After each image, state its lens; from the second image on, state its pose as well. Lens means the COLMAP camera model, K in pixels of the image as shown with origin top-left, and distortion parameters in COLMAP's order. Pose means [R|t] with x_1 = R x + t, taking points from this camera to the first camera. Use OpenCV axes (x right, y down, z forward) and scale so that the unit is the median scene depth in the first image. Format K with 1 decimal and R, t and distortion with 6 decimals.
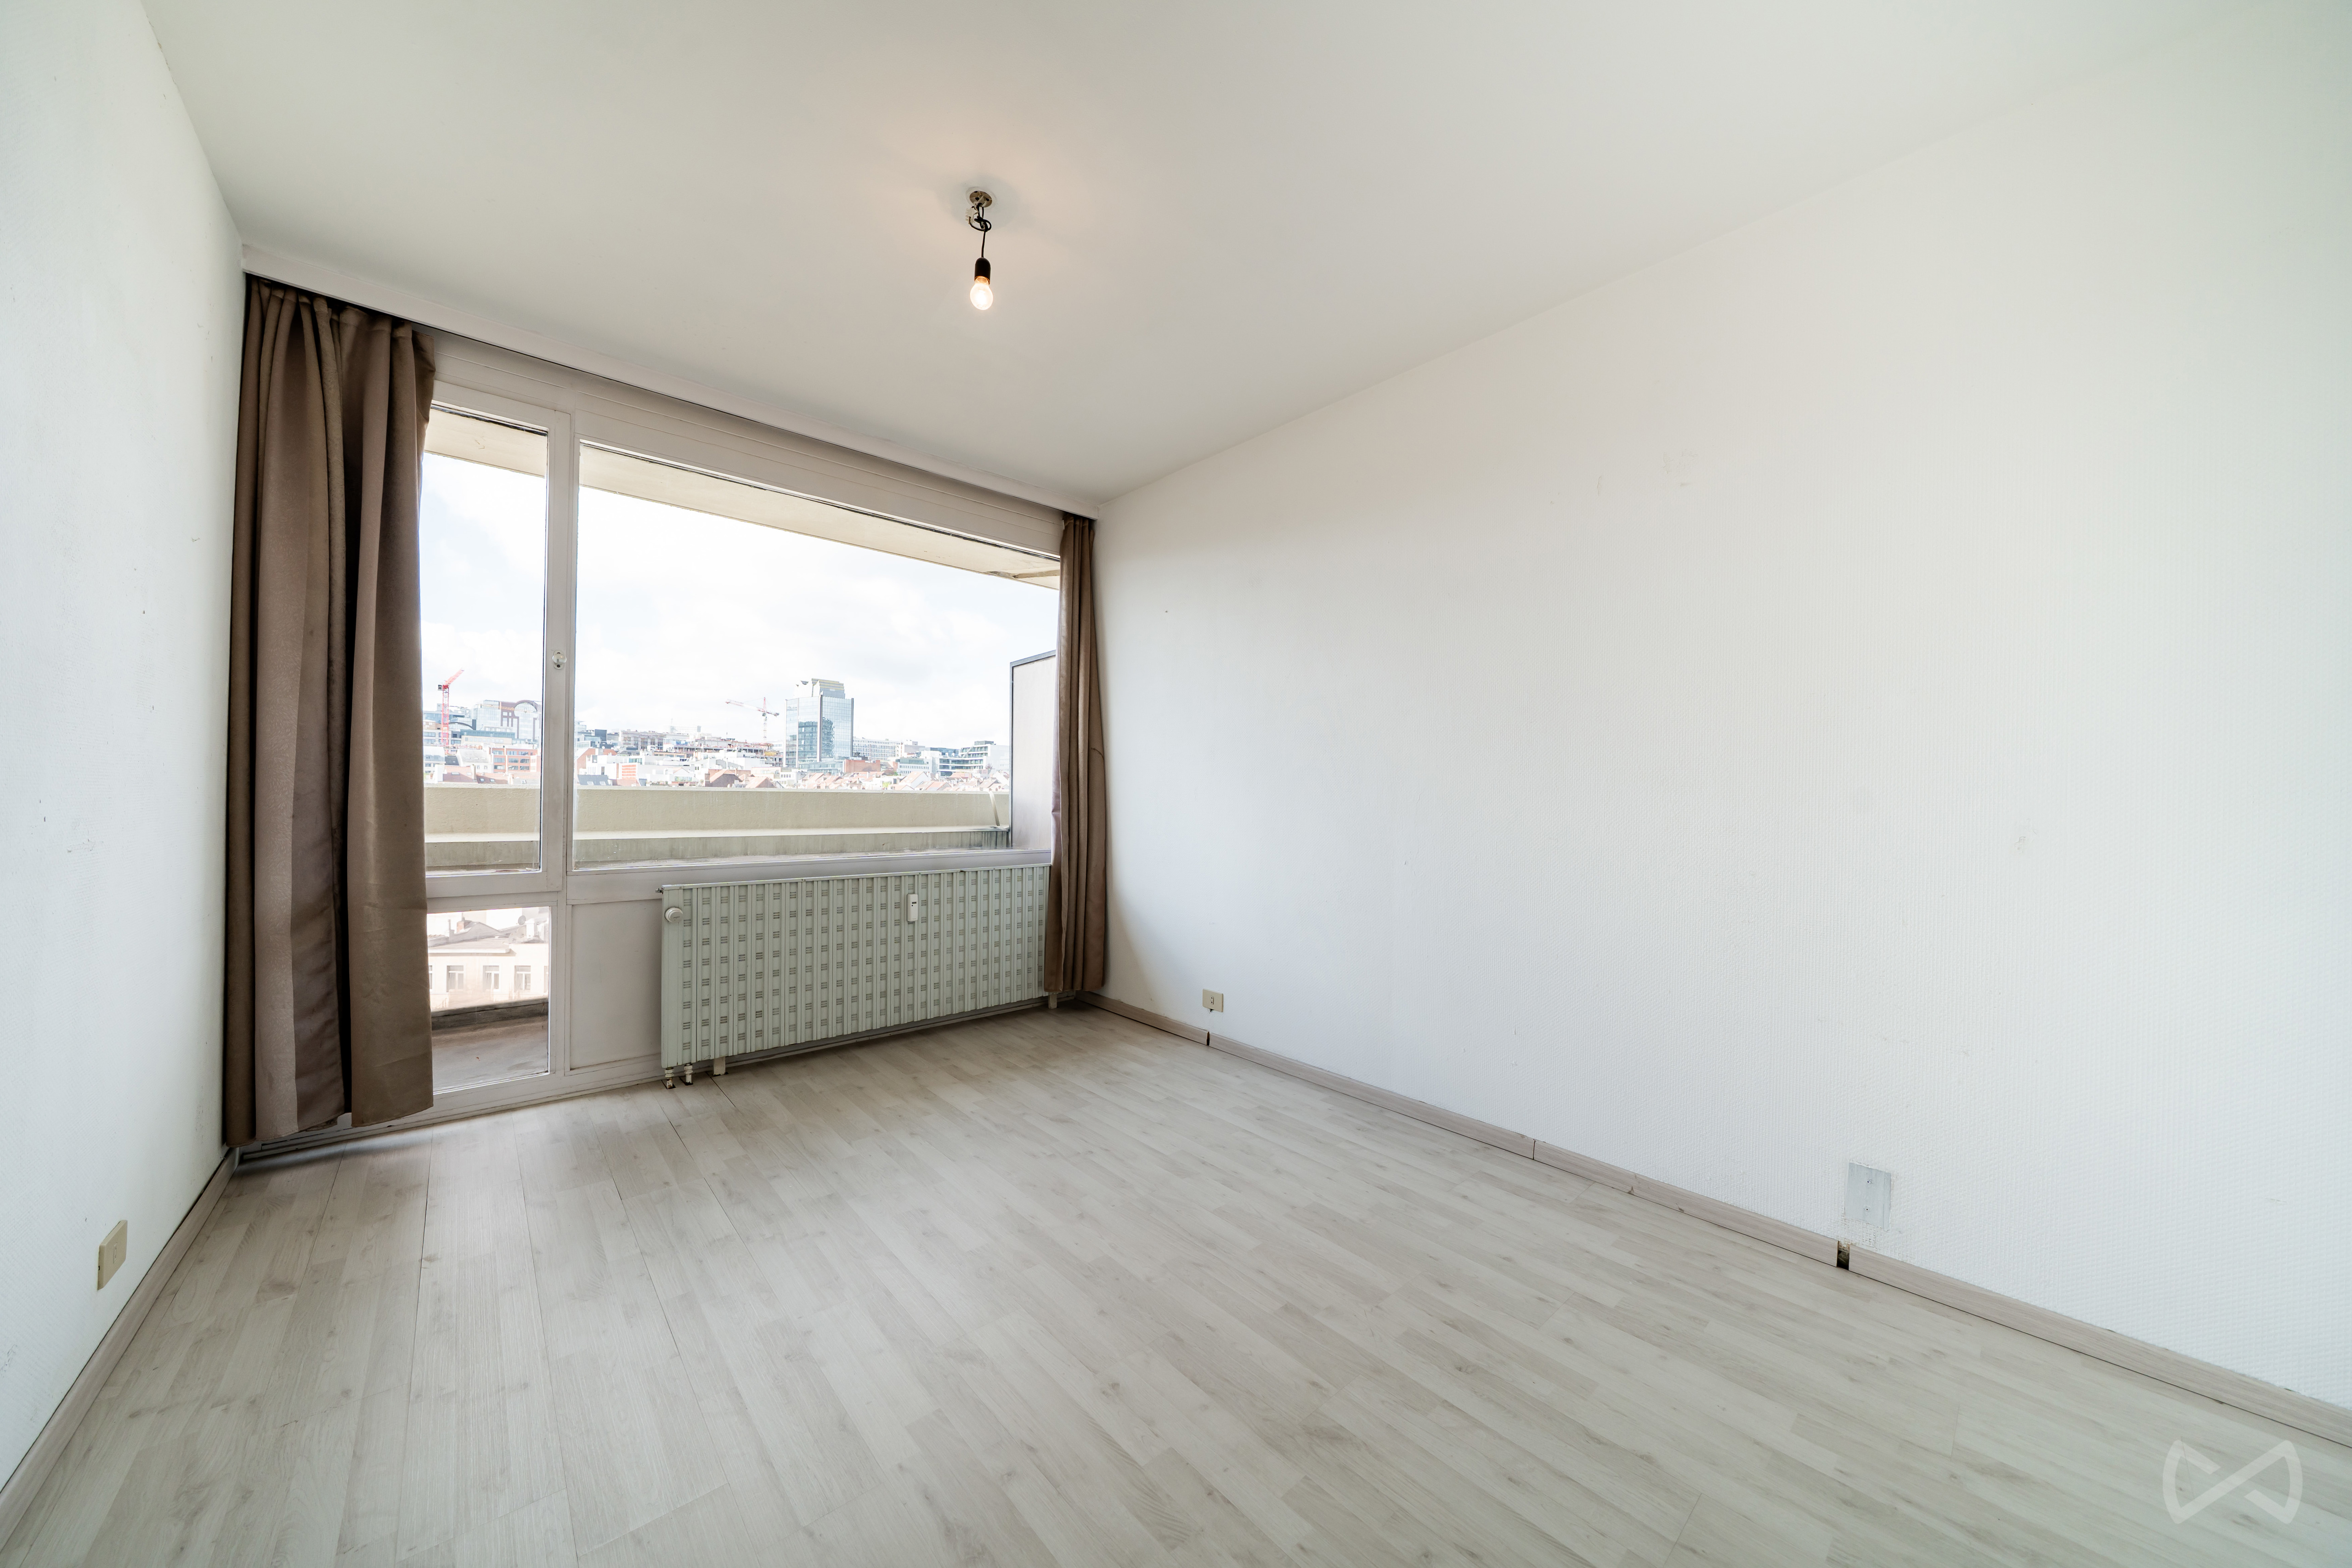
lens RADIAL K [[794.9, 0, 1173.6], [0, 794.9, 793.6], [0, 0, 1]] dist [-0.006370, -0.000044]
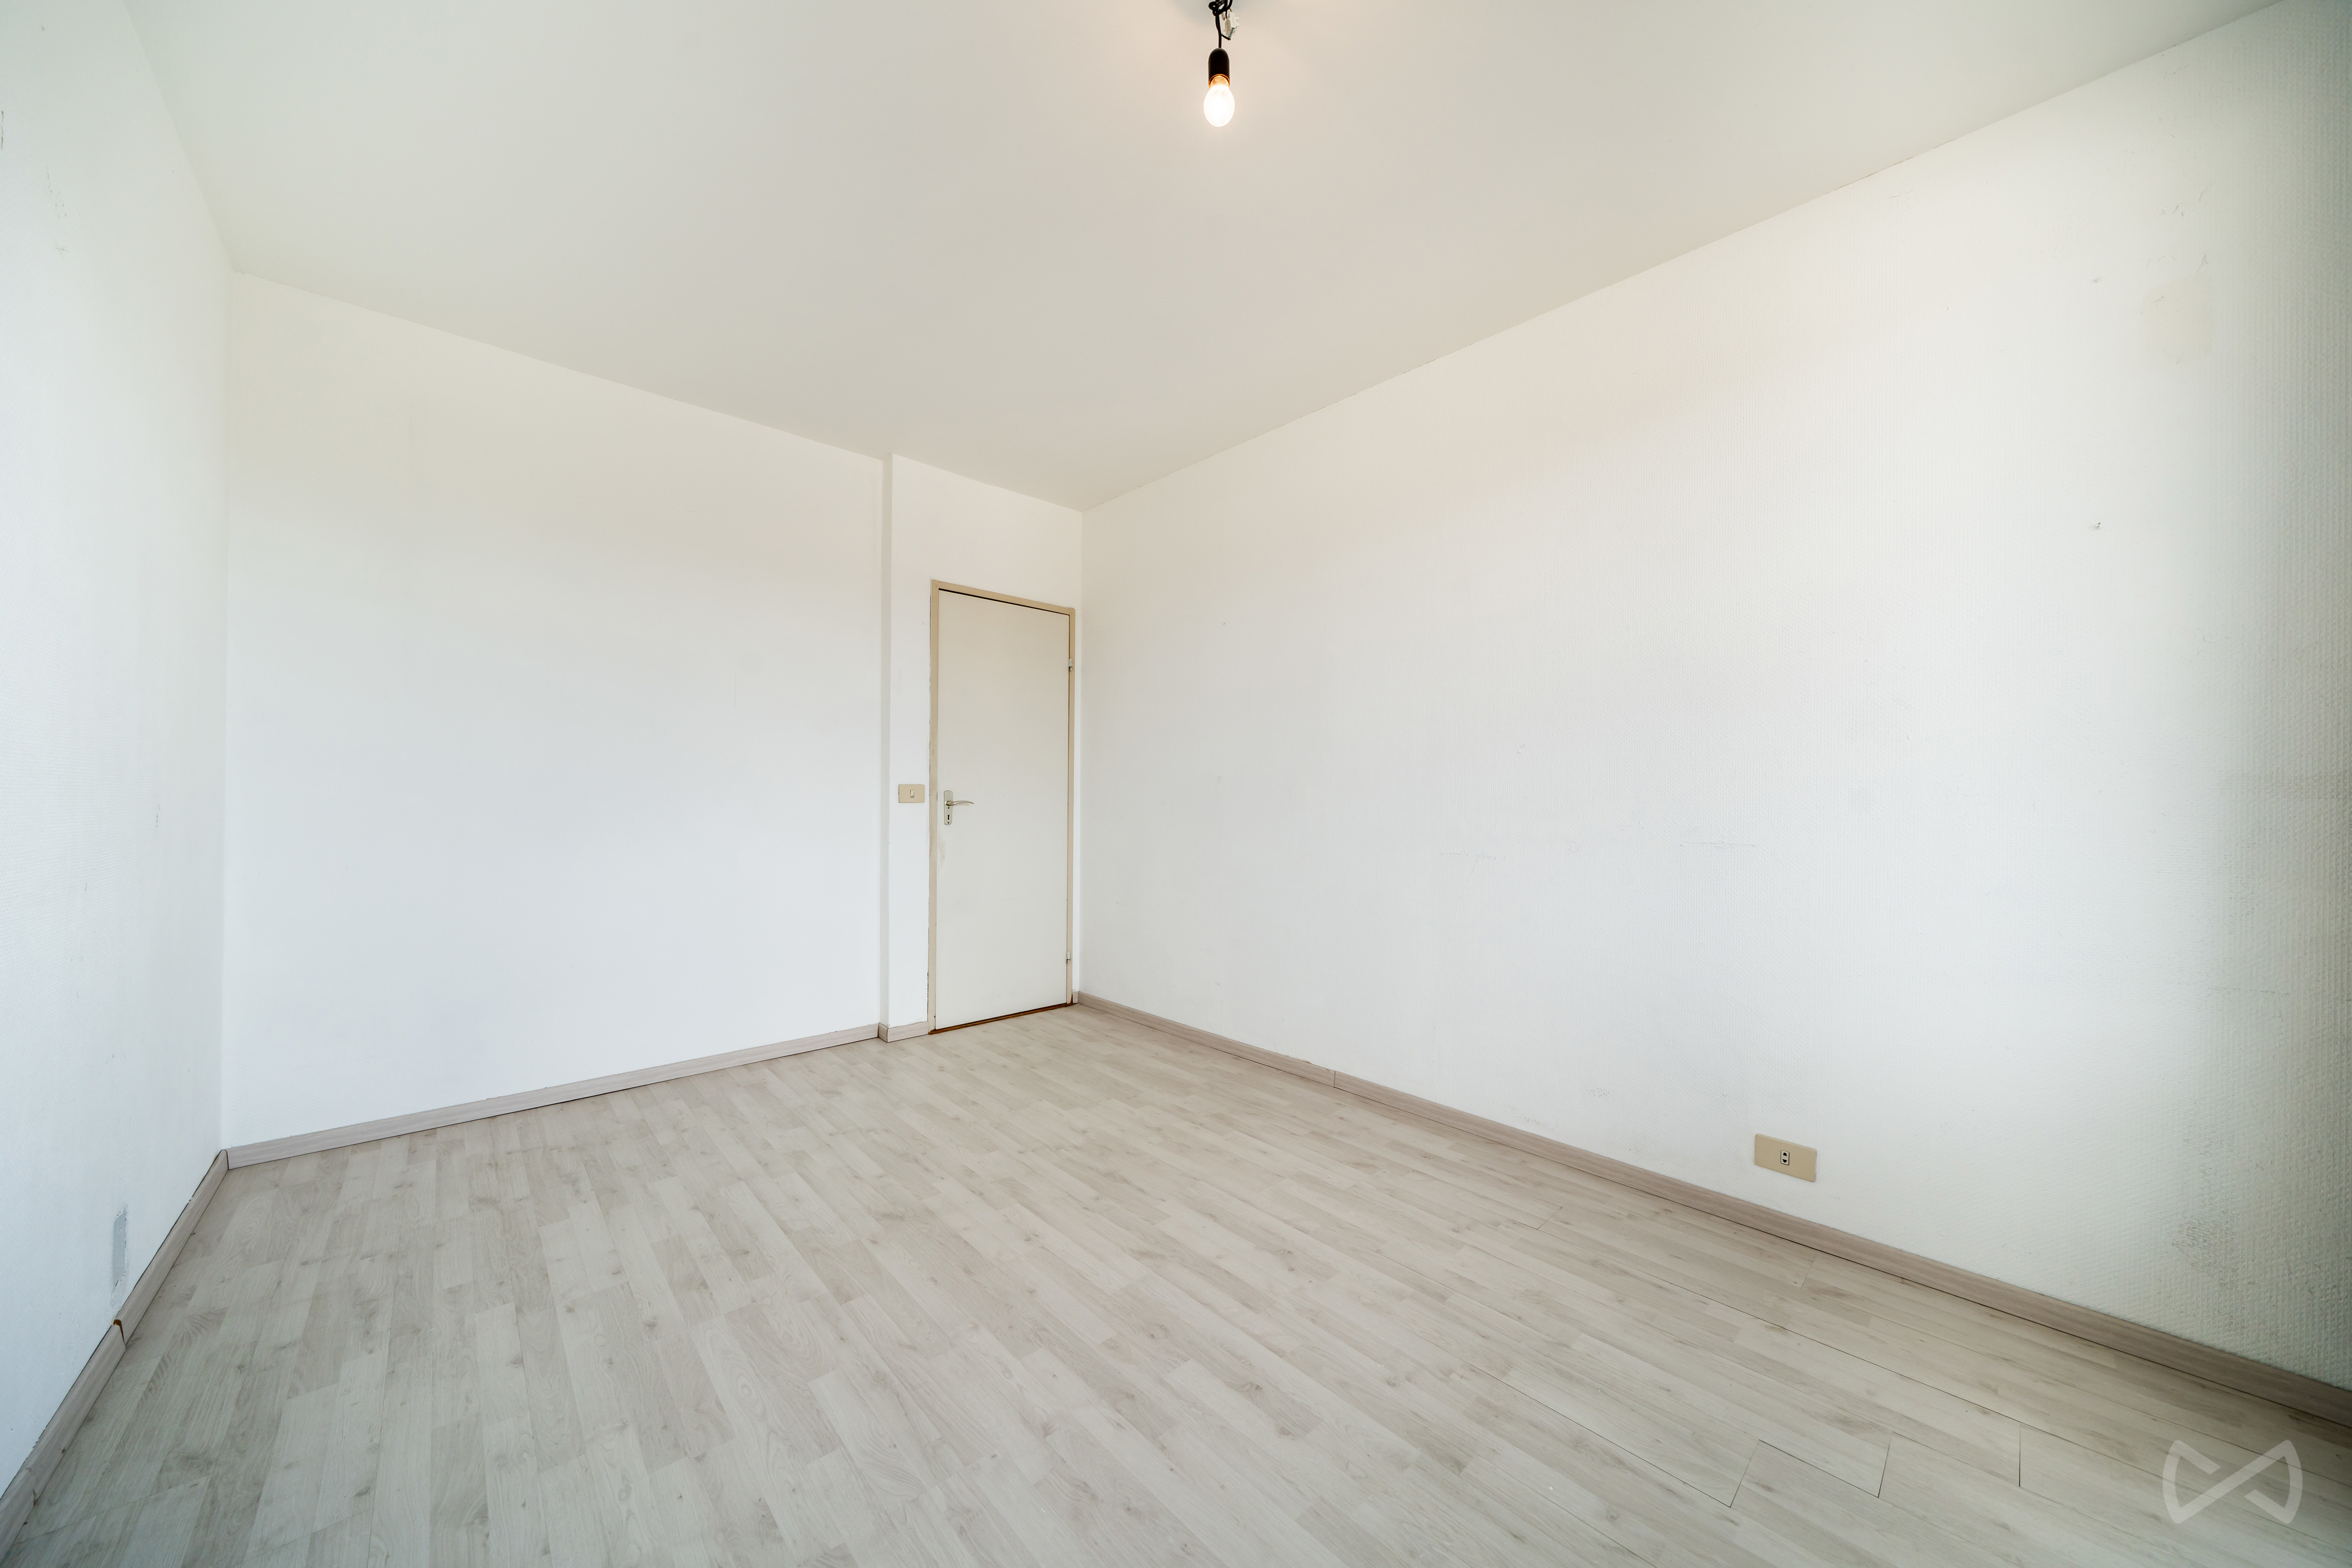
lens RADIAL K [[794.9, 0, 1173.6], [0, 794.9, 793.6], [0, 0, 1]] dist [-0.006370, -0.000044]
pose [[-0.999617, -0.023994, -0.013807, -0.237513], [-0.023937, 0.999704, -0.004285, 0.000032], [0.013906, -0.003953, -0.999895, 1.972074]]
